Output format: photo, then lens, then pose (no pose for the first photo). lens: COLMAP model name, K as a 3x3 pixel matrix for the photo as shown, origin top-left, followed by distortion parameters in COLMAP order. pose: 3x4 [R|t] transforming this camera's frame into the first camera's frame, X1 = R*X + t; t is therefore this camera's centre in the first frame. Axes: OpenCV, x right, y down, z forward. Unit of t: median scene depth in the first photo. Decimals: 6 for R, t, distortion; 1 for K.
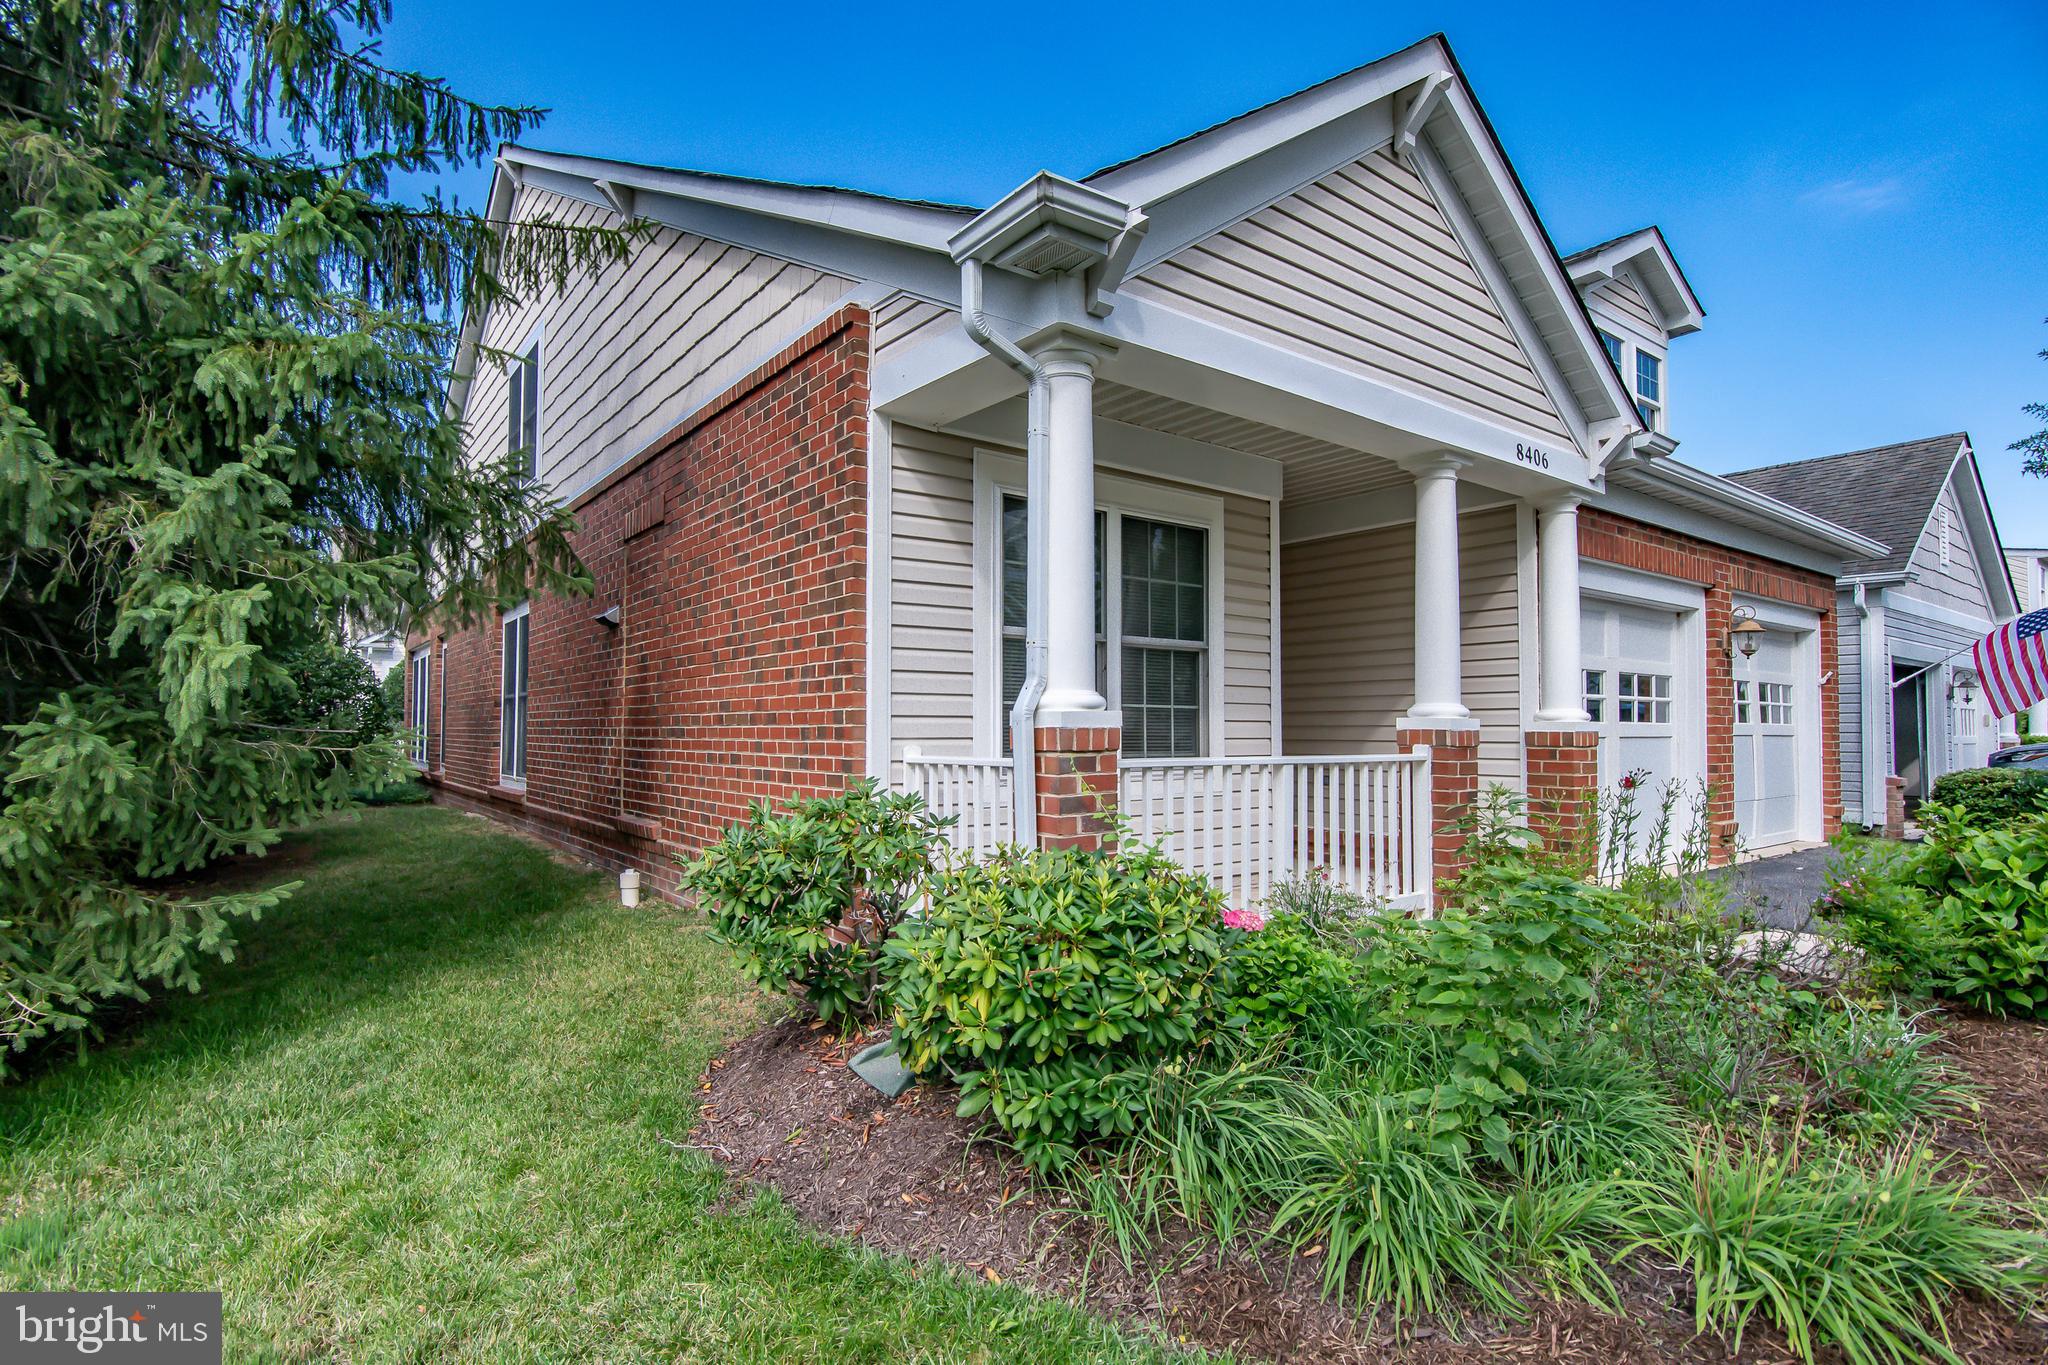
lens RADIAL K [[1038.9, 0, 1024.7], [0, 1038.9, 730.3], [0, 0, 1]] dist [-0.006068, -0.000621]
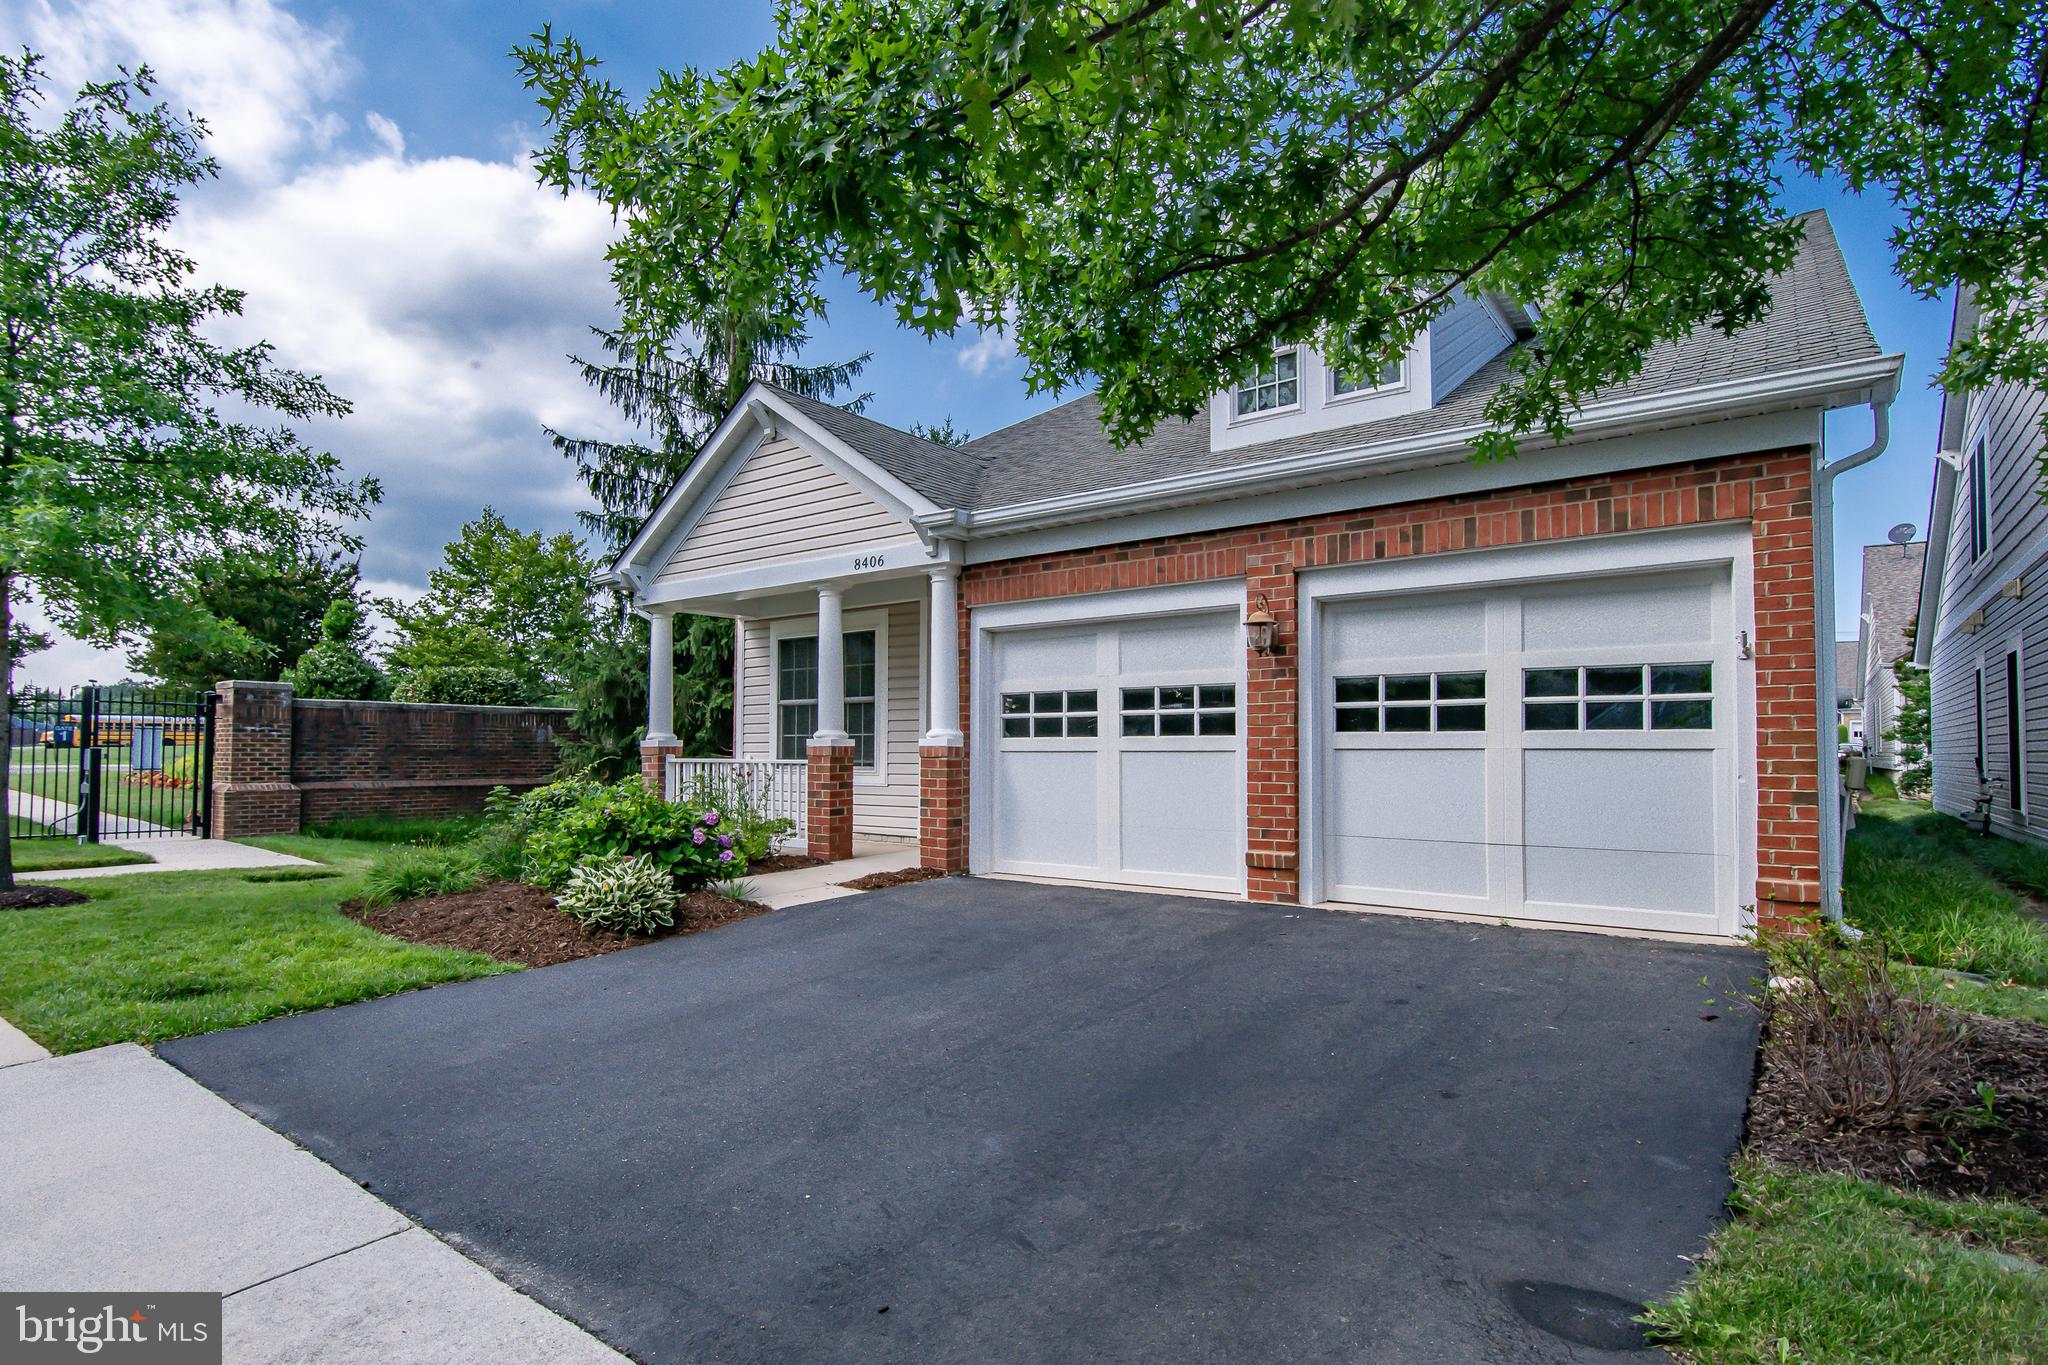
lens RADIAL K [[1021.4, 0, 993.5], [0, 1021.4, 744.4], [0, 0, 1]] dist [-0.002785, -0.000675]
pose [[0.251616, -0.006249, -0.967807, 2.131545], [0.005143, 0.999974, -0.005119, 0.006214], [0.967814, -0.003689, 0.251641, 0.874424]]
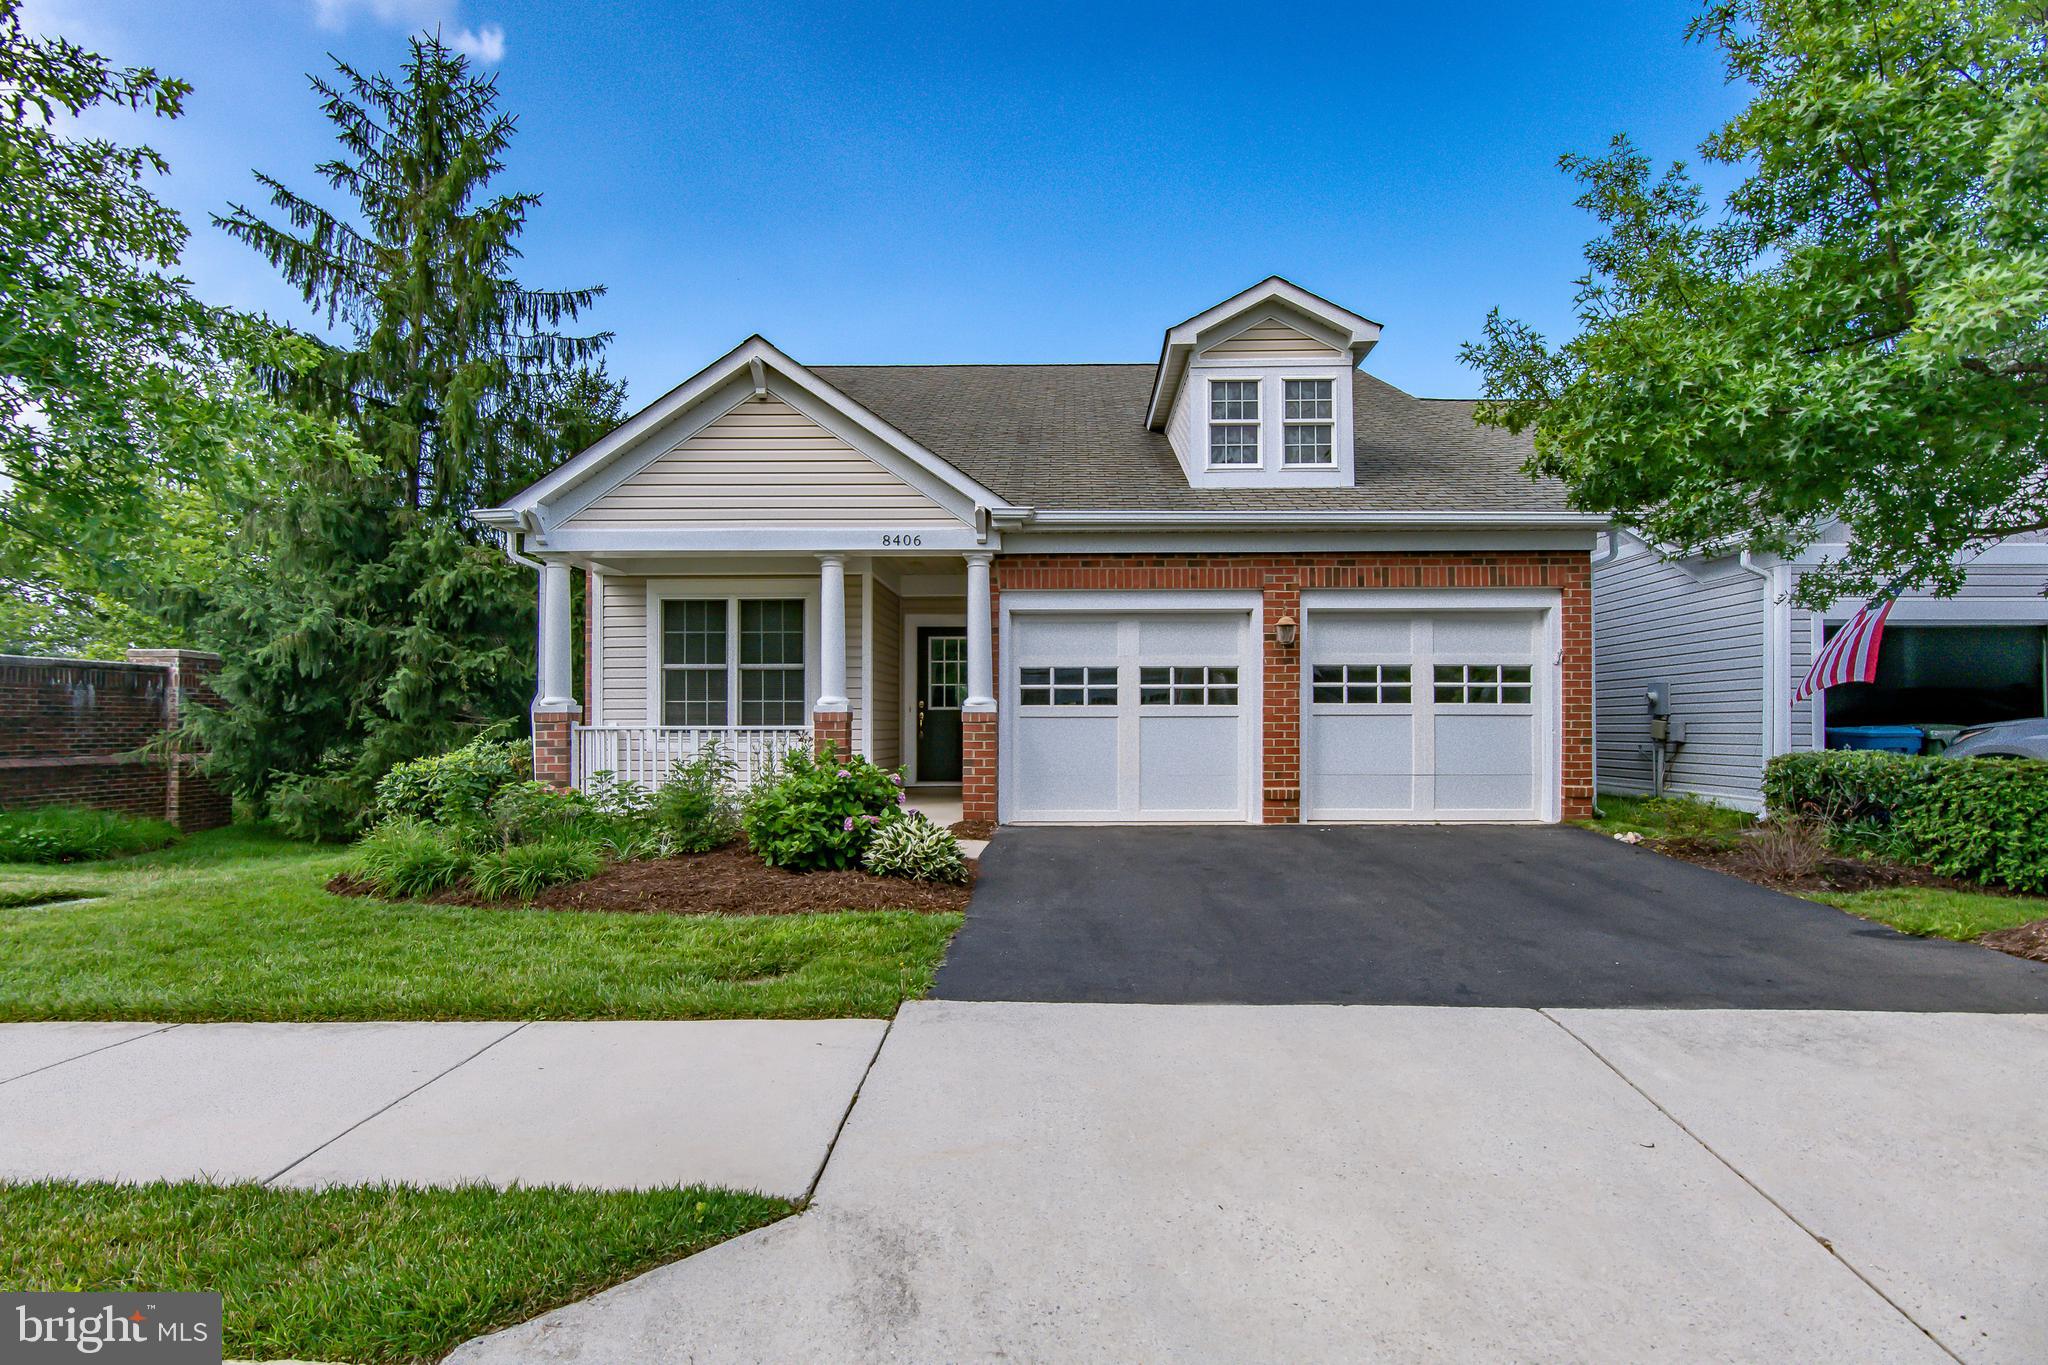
lens RADIAL K [[1038.9, 0, 1024.7], [0, 1038.9, 730.3], [0, 0, 1]] dist [-0.006068, -0.000621]
pose [[0.769890, 0.000804, -0.638176, 1.805292], [0.004413, 0.999969, 0.006583, 0.020203], [0.638161, -0.007885, 0.769863, -0.130840]]
